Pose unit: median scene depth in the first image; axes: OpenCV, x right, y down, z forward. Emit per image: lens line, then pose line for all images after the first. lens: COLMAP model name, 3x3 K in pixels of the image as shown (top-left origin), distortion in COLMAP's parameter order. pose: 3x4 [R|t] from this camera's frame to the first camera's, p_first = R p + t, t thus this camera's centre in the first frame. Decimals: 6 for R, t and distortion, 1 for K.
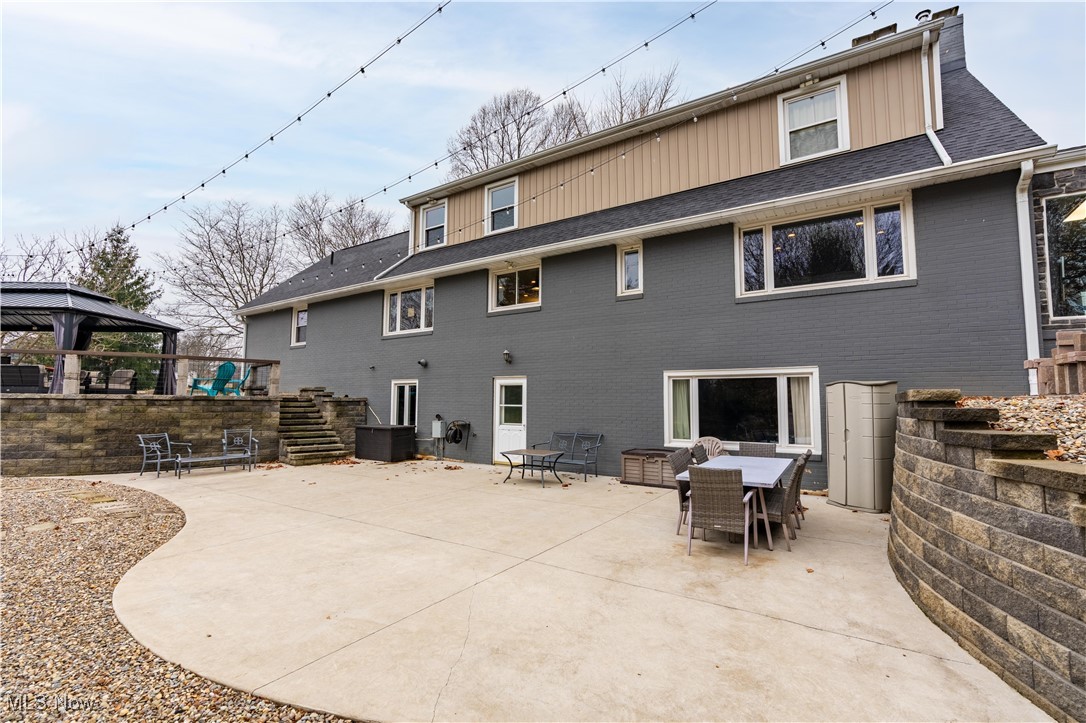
lens RADIAL K [[491.1, 0, 544.0], [0, 491.1, 359.8], [0, 0, 1]] dist [-0.001279, 0.000085]
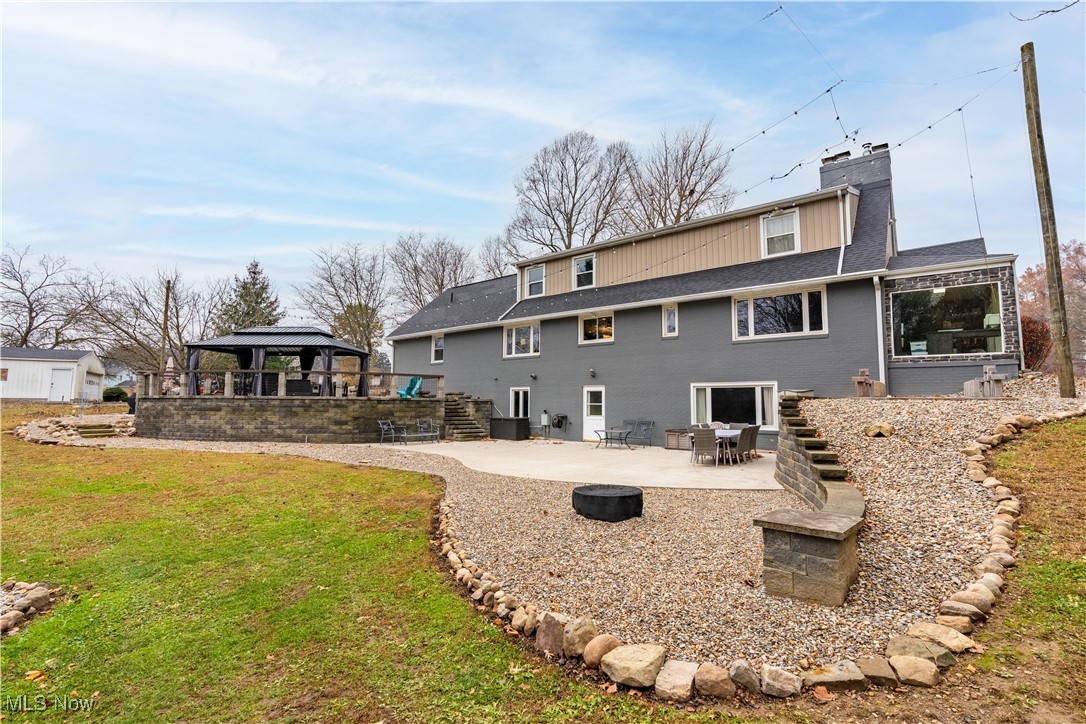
lens RADIAL K [[489.6, 0, 546.8], [0, 489.6, 360.8], [0, 0, 1]] dist [-0.014329, -0.000053]
pose [[0.995899, -0.006848, -0.090210, -0.078347], [0.006624, 0.999974, -0.002786, -0.042882], [0.090227, 0.002177, 0.995919, -0.588152]]
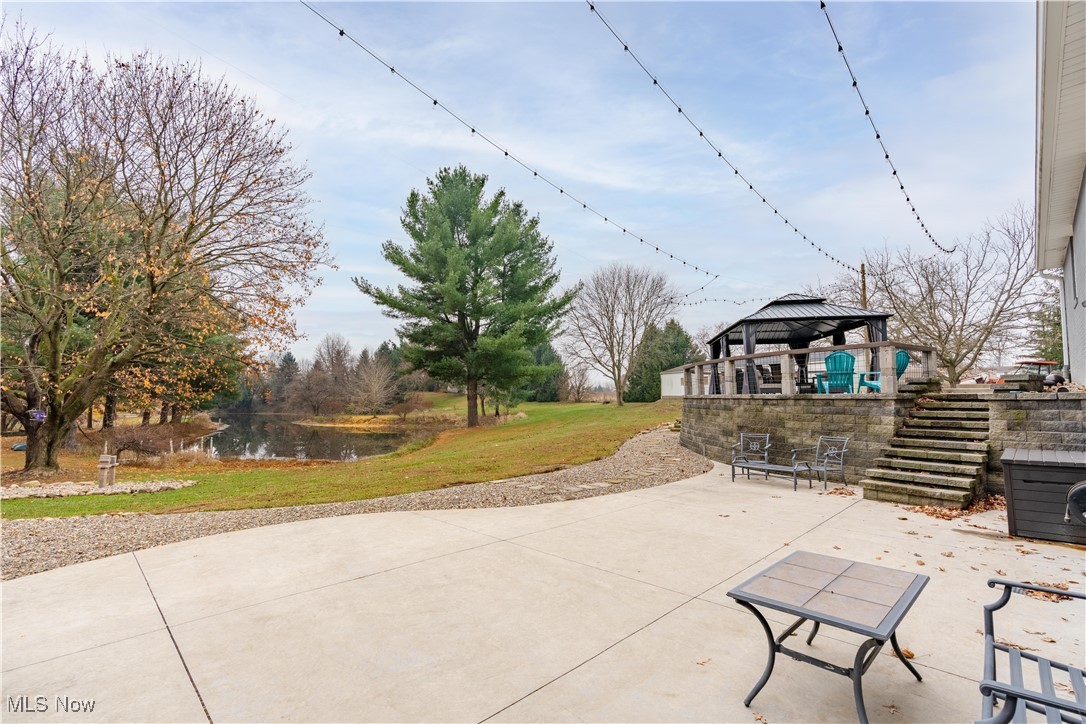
lens RADIAL K [[488.7, 0, 544.8], [0, 488.7, 359.9], [0, 0, 1]] dist [-0.000298, 0.000246]
pose [[-0.214594, -0.077216, -0.973646, 0.253772], [0.089323, 0.991141, -0.098290, 0.058131], [0.972610, -0.108062, -0.205795, 0.754589]]
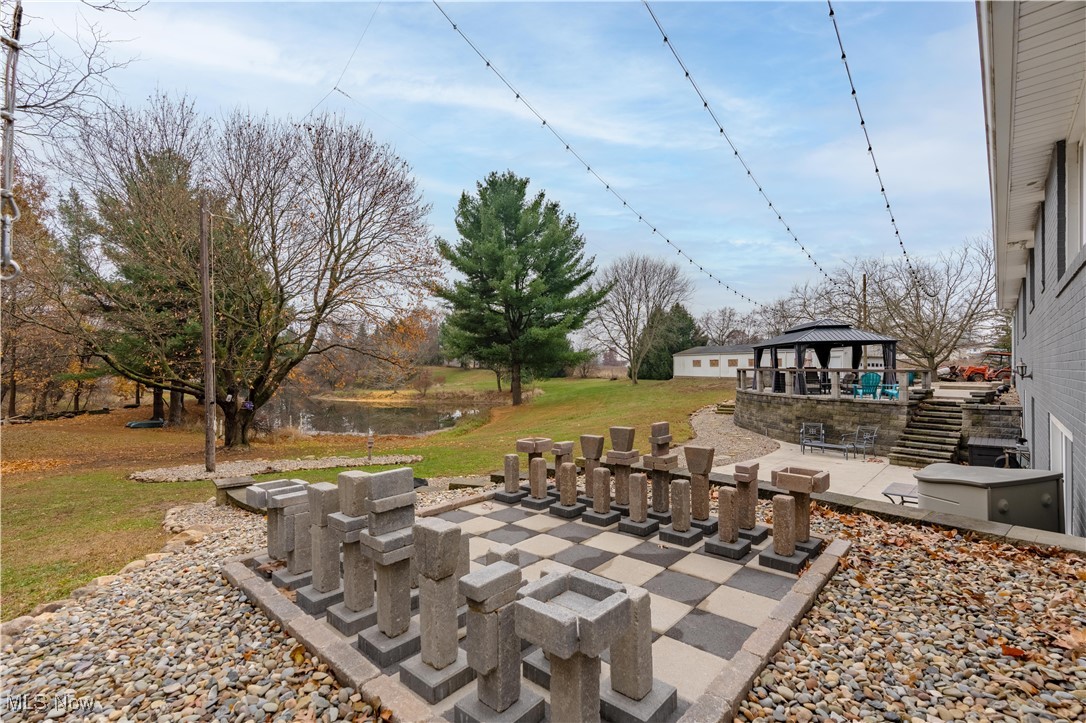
lens RADIAL K [[491.1, 0, 544.0], [0, 491.1, 359.8], [0, 0, 1]] dist [-0.001279, 0.000085]
pose [[-0.179388, -0.018702, -0.983601, 0.800642], [0.088536, 0.995455, -0.035074, -0.060818], [0.979786, -0.093376, -0.176917, 0.441310]]
